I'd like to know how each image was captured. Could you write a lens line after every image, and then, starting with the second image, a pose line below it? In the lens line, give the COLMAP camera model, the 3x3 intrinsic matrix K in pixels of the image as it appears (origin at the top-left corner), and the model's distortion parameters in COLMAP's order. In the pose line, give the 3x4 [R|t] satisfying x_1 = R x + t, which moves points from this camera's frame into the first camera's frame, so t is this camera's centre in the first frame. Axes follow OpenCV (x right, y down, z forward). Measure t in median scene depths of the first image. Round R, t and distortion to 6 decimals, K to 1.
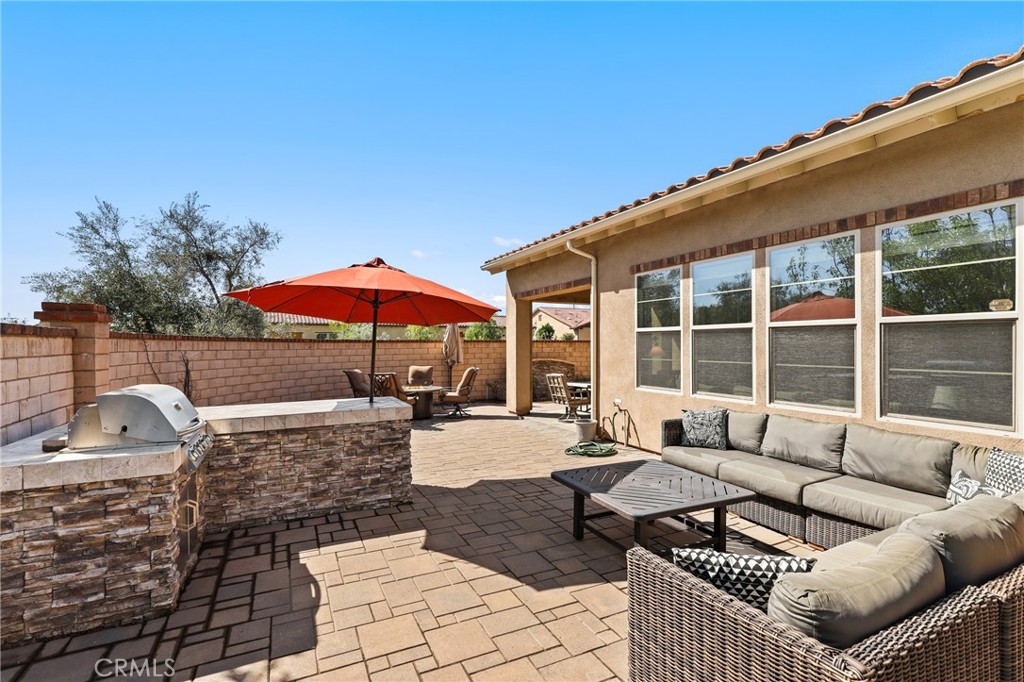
lens RADIAL K [[473.2, 0, 514.6], [0, 473.2, 346.1], [0, 0, 1]] dist [-0.000572, 0.002488]
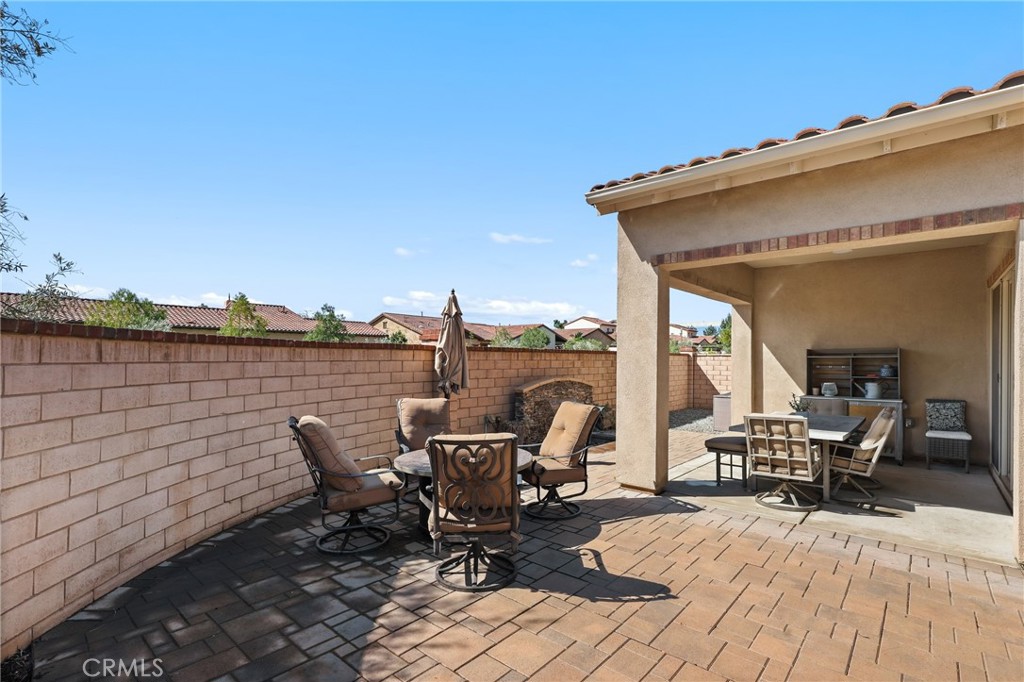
lens RADIAL K [[473.2, 0, 516.2], [0, 473.2, 351.1], [0, 0, 1]] dist [-0.000572, 0.002488]
pose [[0.924813, 0.014733, 0.380136, -0.248241], [-0.009262, 0.999826, -0.016216, 0.001314], [-0.380309, 0.011476, 0.924788, 0.442125]]
